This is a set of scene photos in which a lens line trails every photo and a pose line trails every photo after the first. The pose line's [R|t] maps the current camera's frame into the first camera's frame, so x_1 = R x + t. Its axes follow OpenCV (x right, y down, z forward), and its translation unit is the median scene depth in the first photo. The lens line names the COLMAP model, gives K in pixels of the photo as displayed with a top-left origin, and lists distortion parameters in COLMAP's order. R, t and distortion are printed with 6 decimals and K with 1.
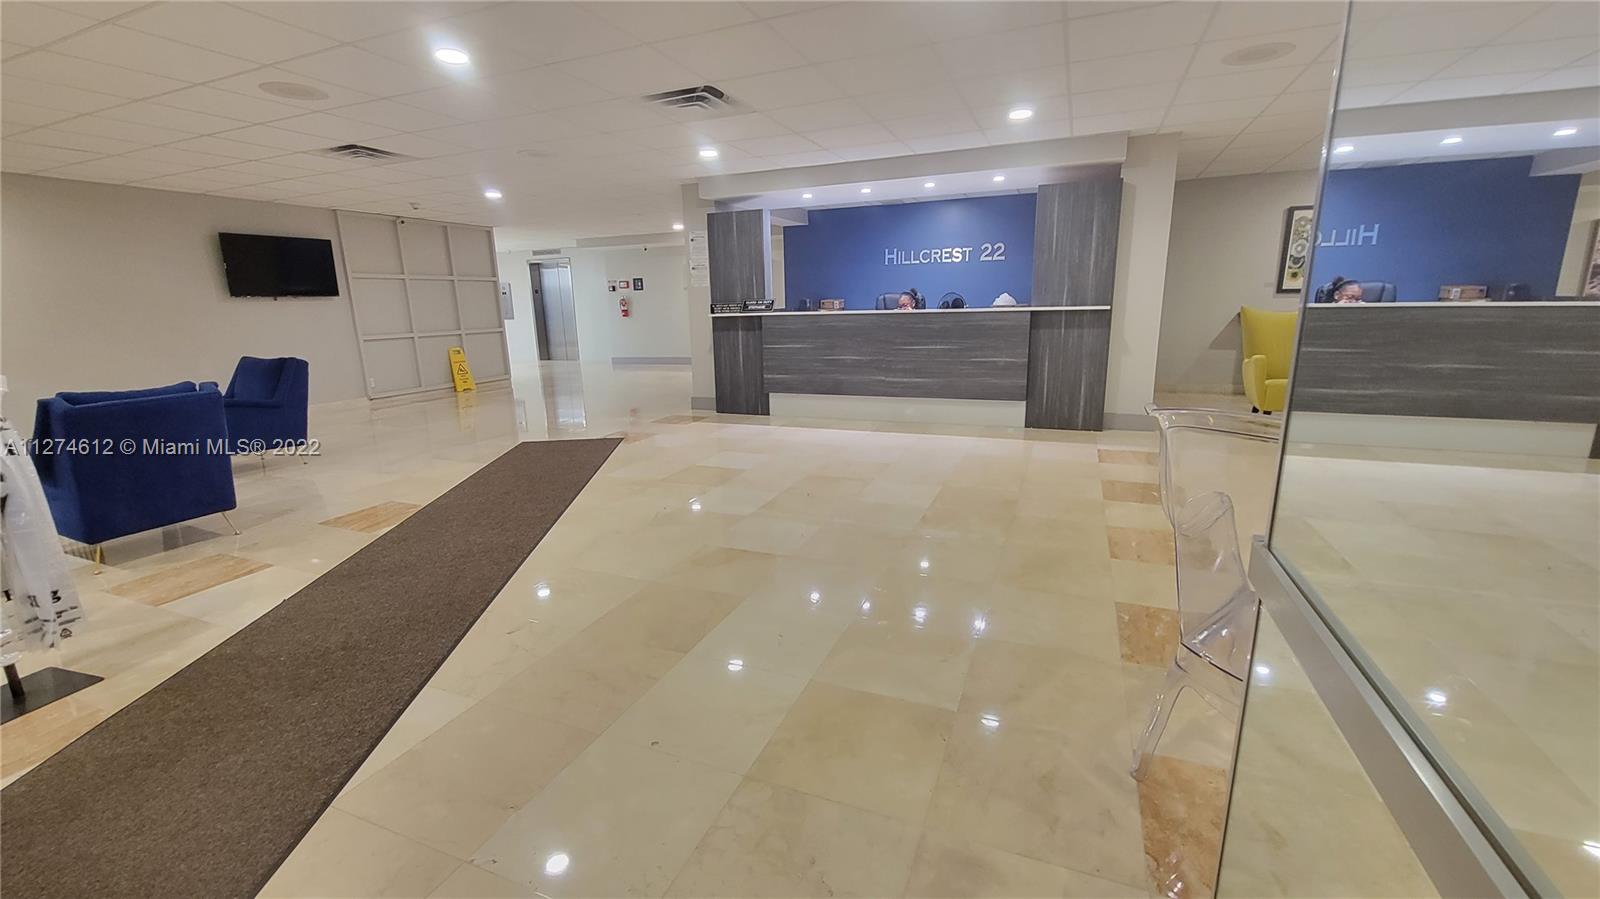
lens RADIAL K [[652.5, 0, 796.5], [0, 652.5, 455.8], [0, 0, 1]] dist [0.001477, 0.000171]
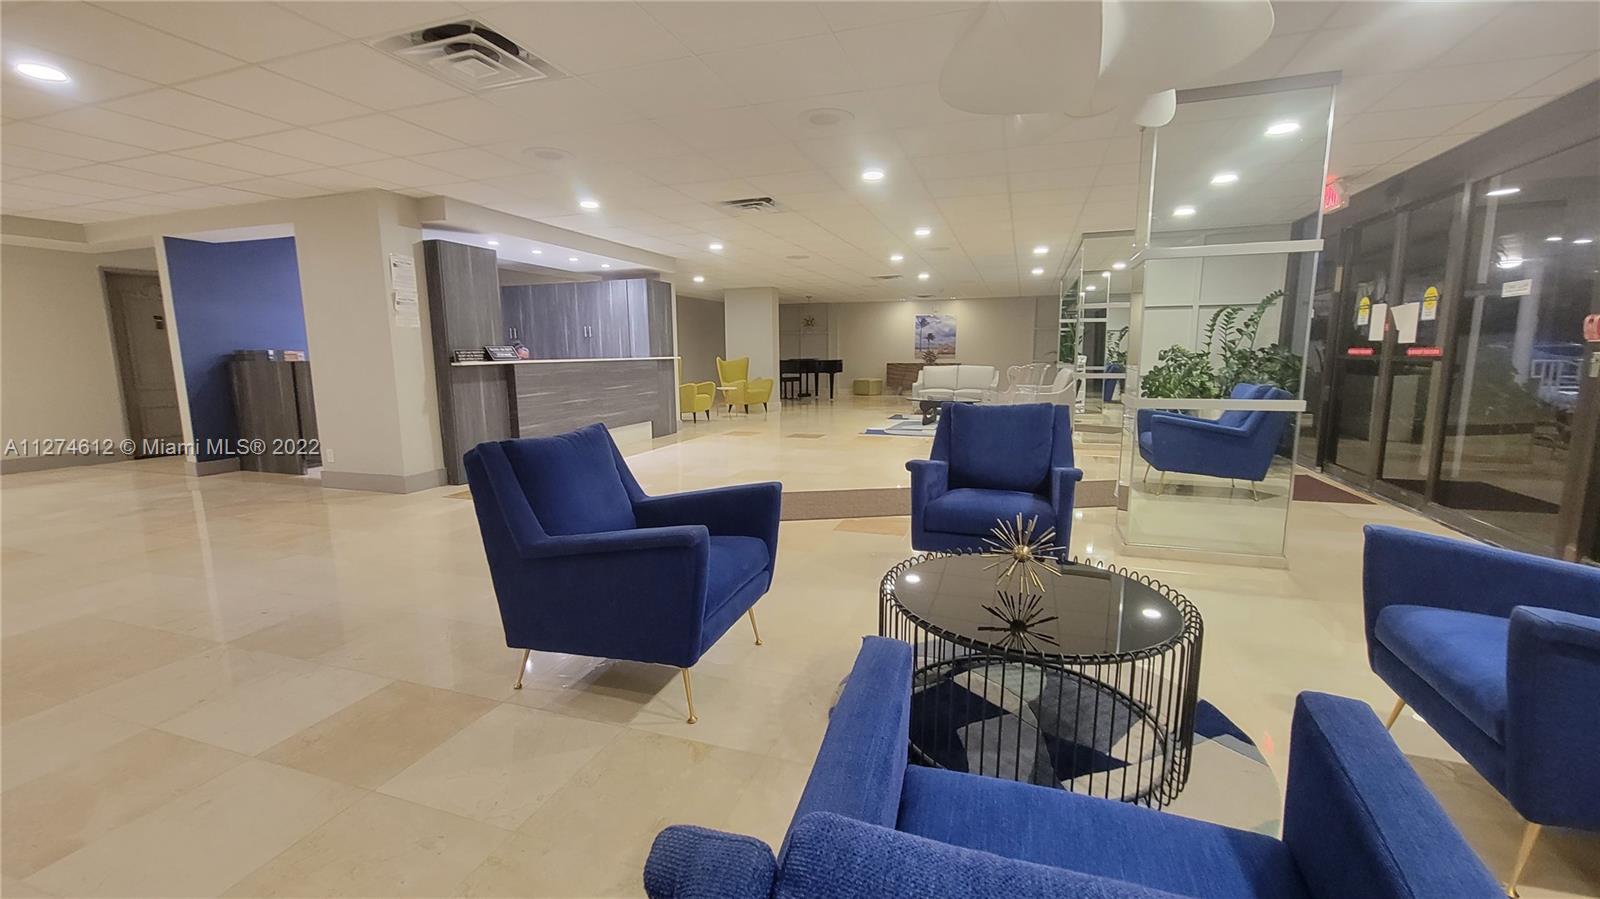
lens RADIAL K [[652.5, 0, 791.8], [0, 652.5, 449.5], [0, 0, 1]] dist [0.001477, 0.000171]
pose [[-0.047203, -0.121015, 0.991528, -1.019988], [0.251104, 0.959321, 0.129038, -0.121220], [-0.966809, 0.255067, -0.014896, 0.678179]]
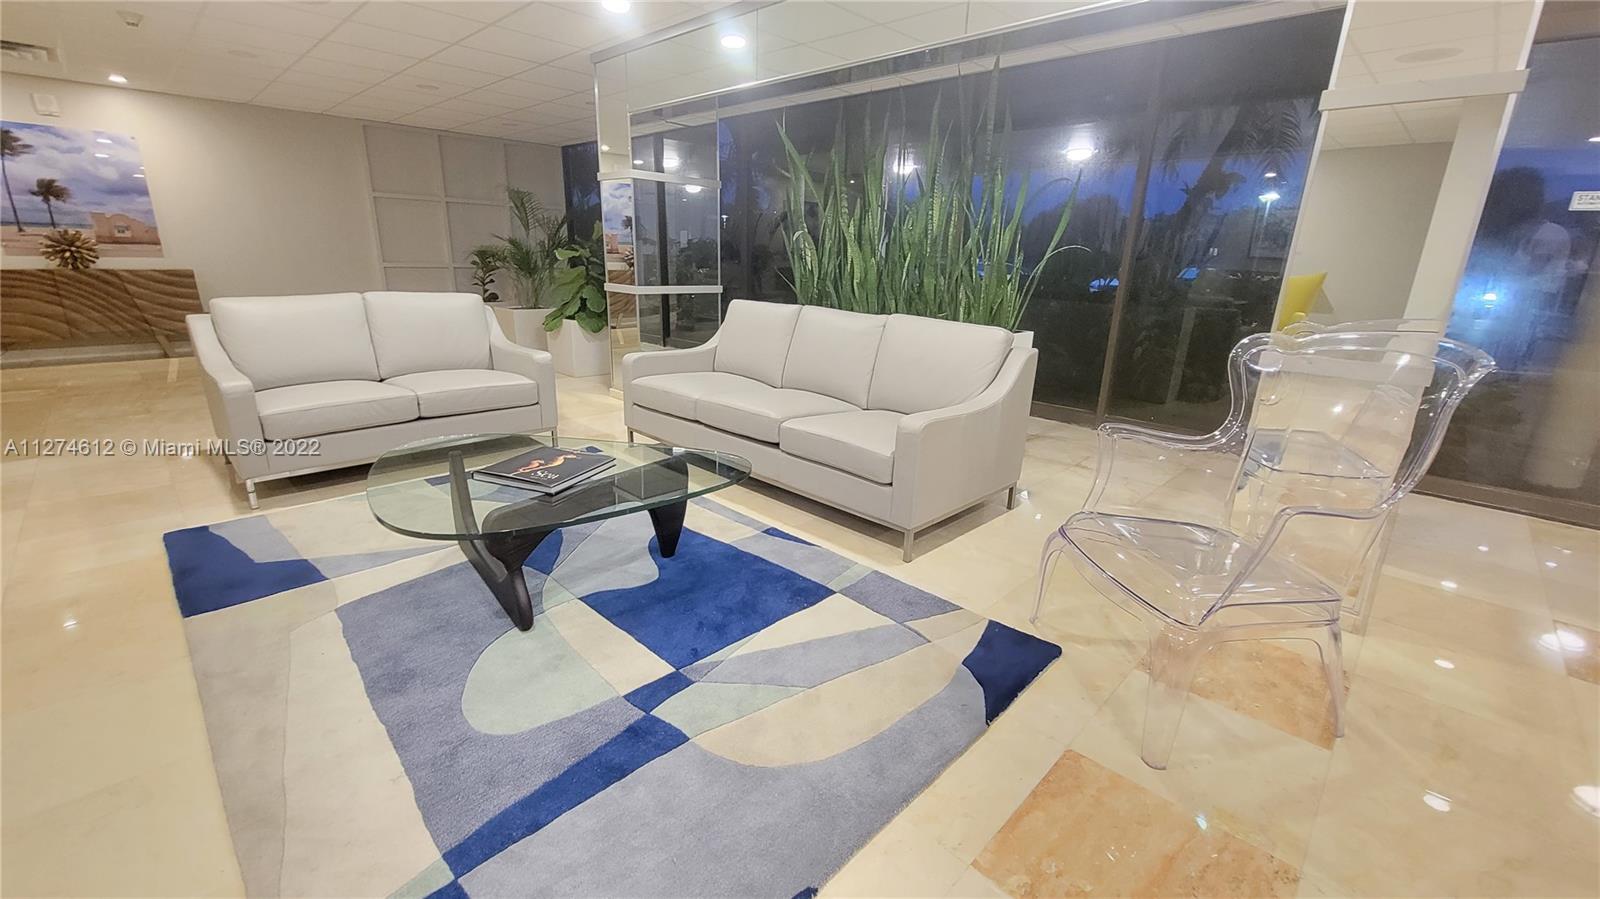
lens RADIAL K [[652.5, 0, 799.5], [0, 652.5, 450.9], [0, 0, 1]] dist [0.001477, 0.000171]
pose [[-0.930025, -0.112781, 0.349762, 0.269210], [0.075823, 0.872378, 0.482915, -0.121532], [-0.359589, 0.475644, -0.802782, 0.518054]]
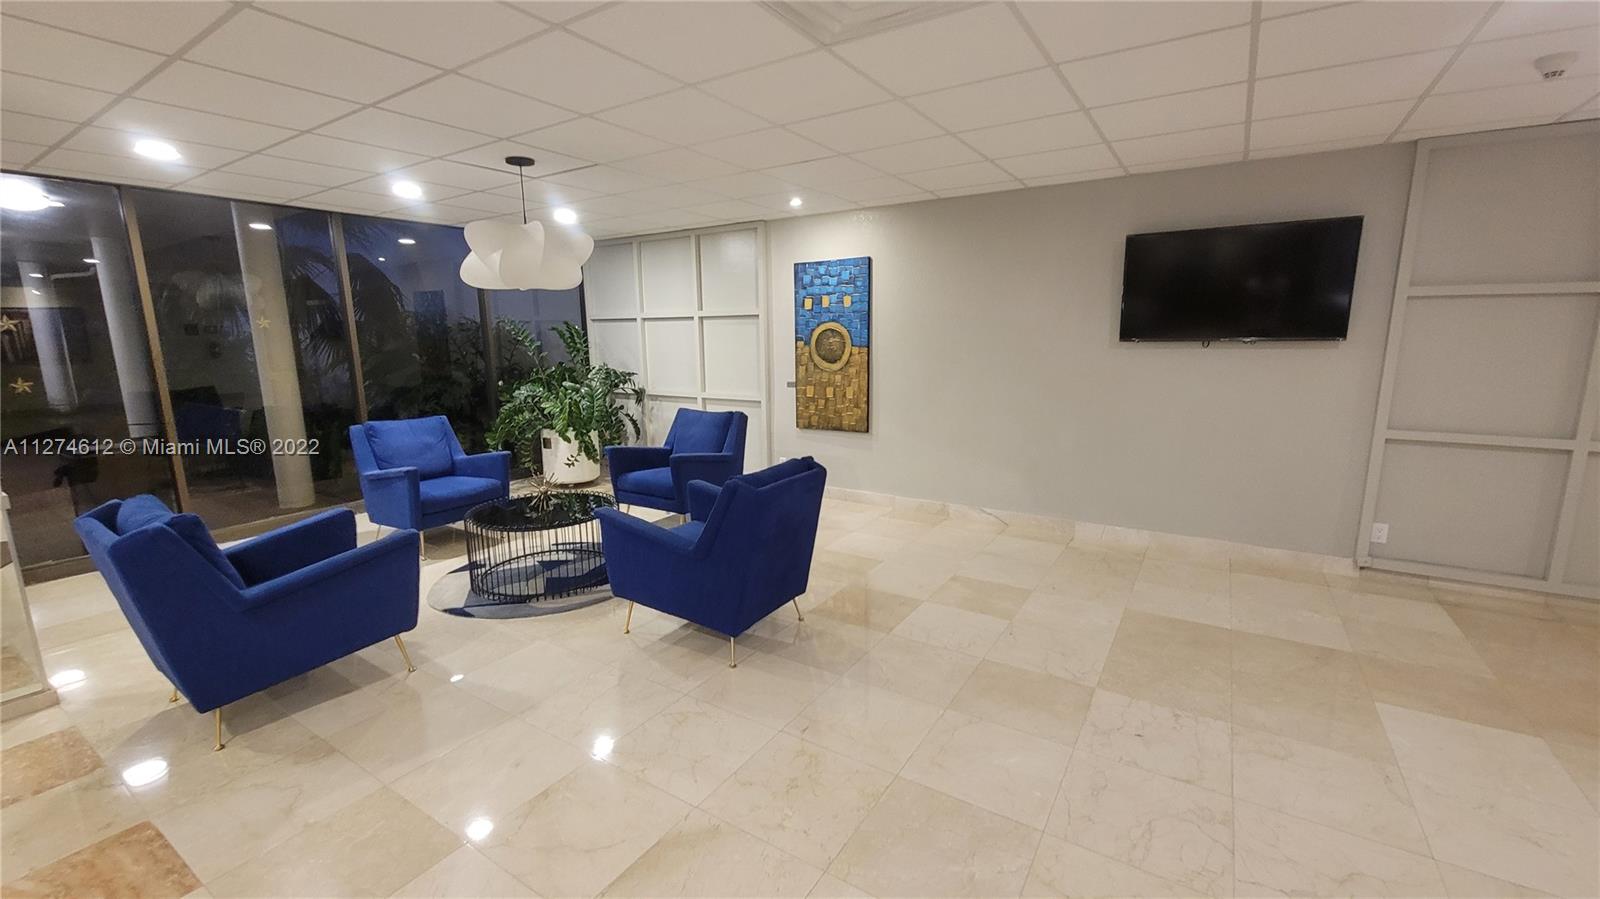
lens RADIAL K [[652.5, 0, 803.4], [0, 652.5, 447.7], [0, 0, 1]] dist [0.001477, 0.000171]
pose [[-0.172967, 0.193525, -0.965728, -0.221668], [-0.215917, 0.949205, 0.228886, -0.241165], [0.960969, 0.248107, -0.122396, 0.876352]]
